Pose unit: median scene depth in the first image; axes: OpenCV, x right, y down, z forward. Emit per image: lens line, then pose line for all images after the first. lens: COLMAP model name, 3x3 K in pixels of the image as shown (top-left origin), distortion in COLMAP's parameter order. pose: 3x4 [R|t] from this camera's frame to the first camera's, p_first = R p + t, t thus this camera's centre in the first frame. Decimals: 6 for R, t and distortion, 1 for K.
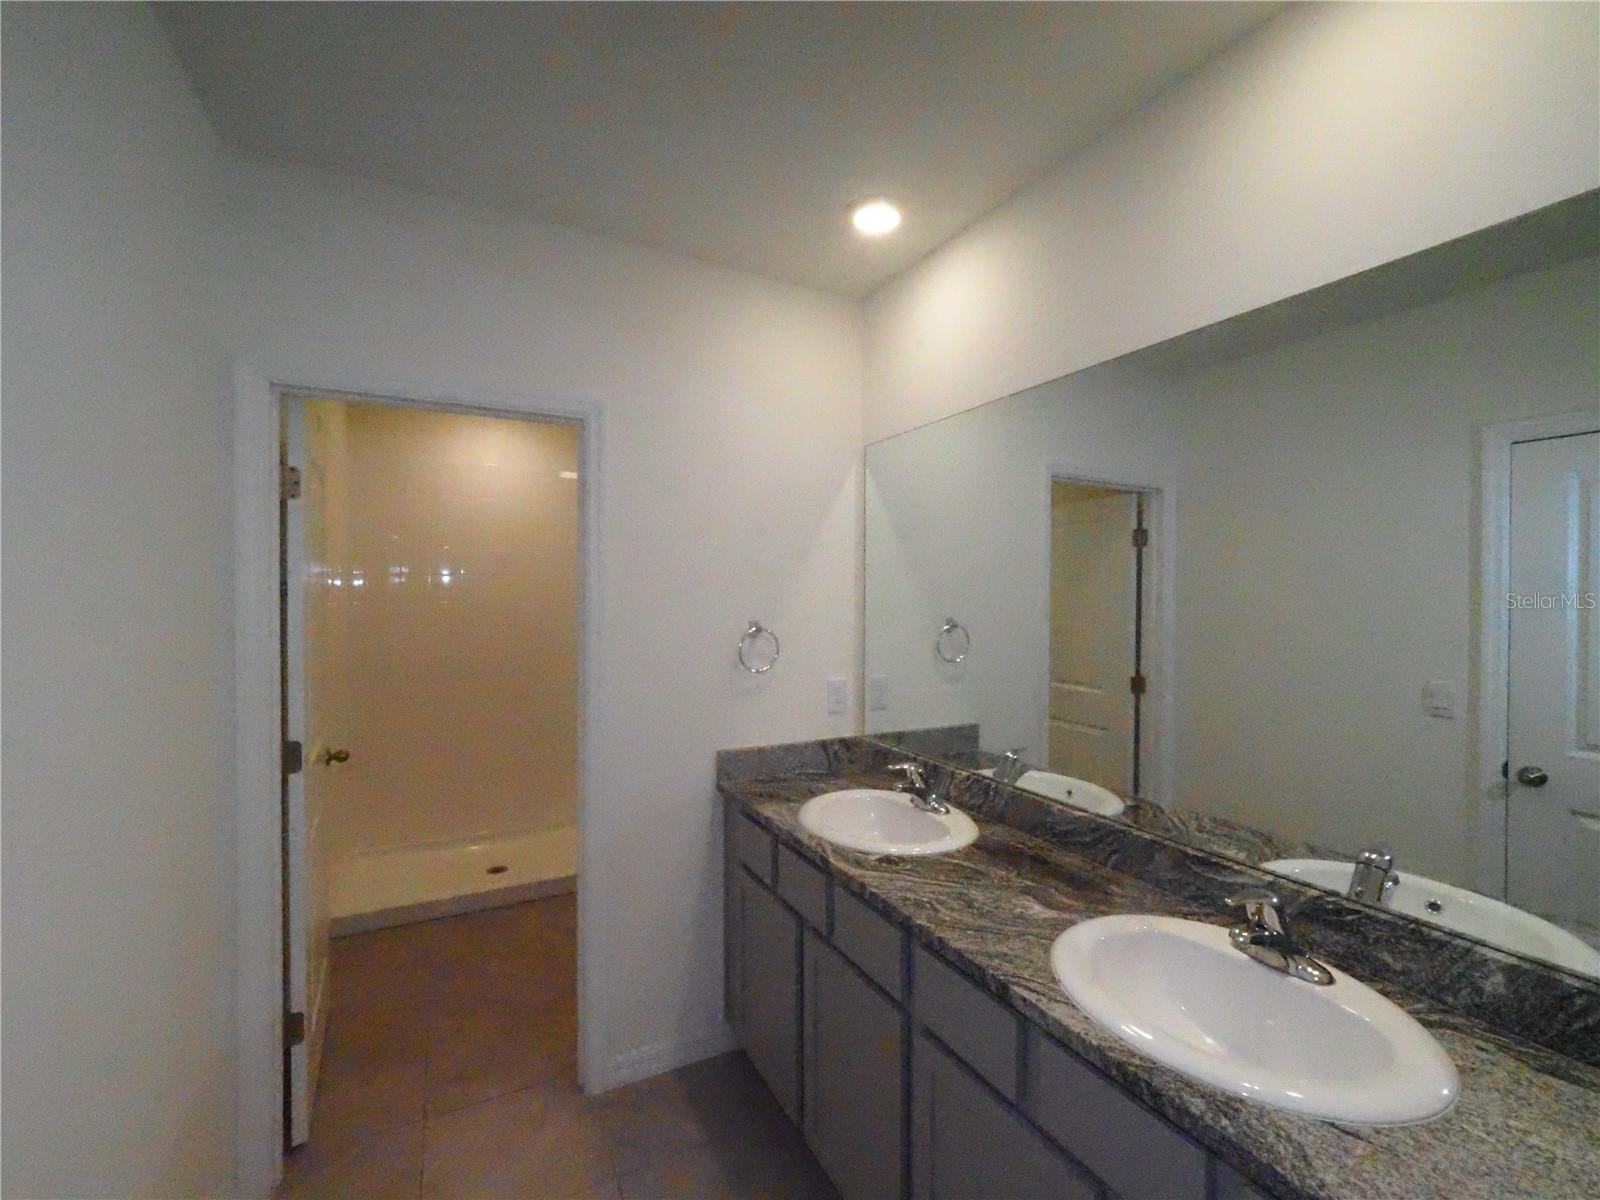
lens RADIAL K [[677.7, 0, 789.4], [0, 677.7, 594.4], [0, 0, 1]] dist [-0.009833, 0.001804]
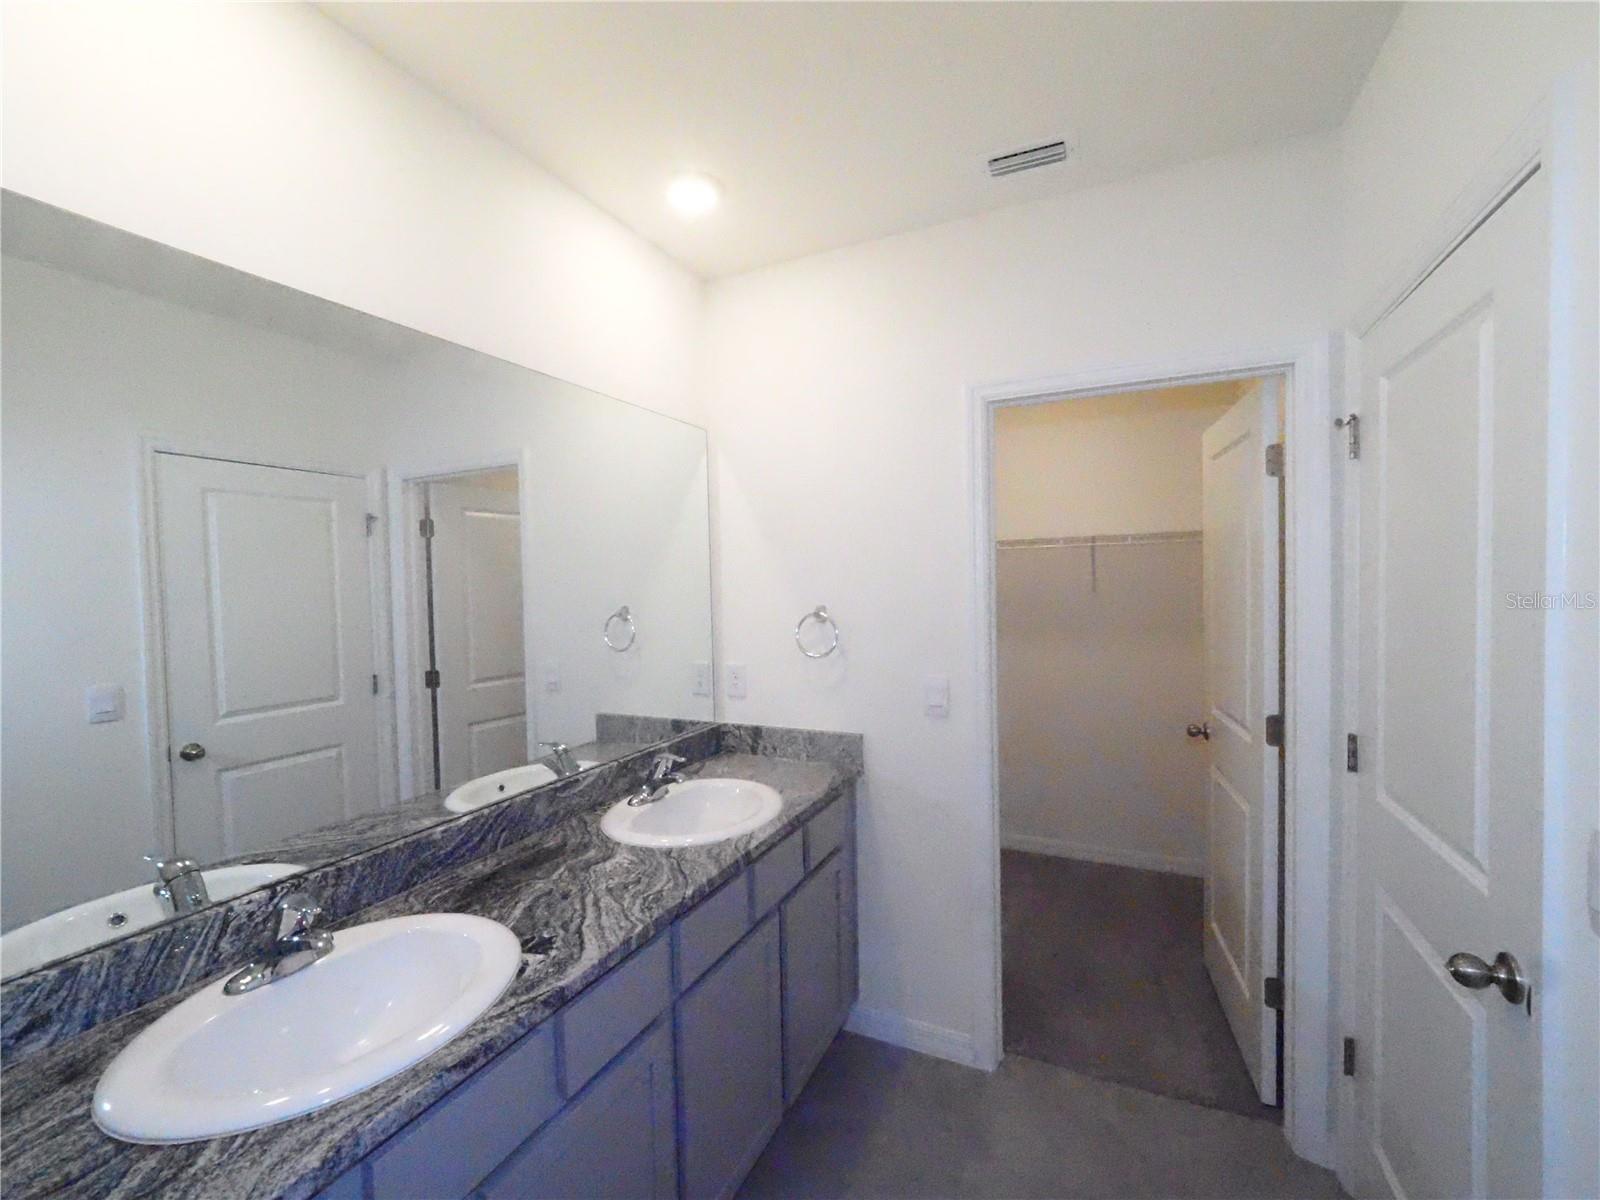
lens RADIAL K [[677.7, 0, 793.3], [0, 677.7, 609.1], [0, 0, 1]] dist [-0.009833, 0.001804]
pose [[-0.614977, -0.011424, 0.788462, -0.640605], [0.021043, 0.999301, 0.030891, 0.015429], [-0.788264, 0.035589, -0.614307, 1.322756]]
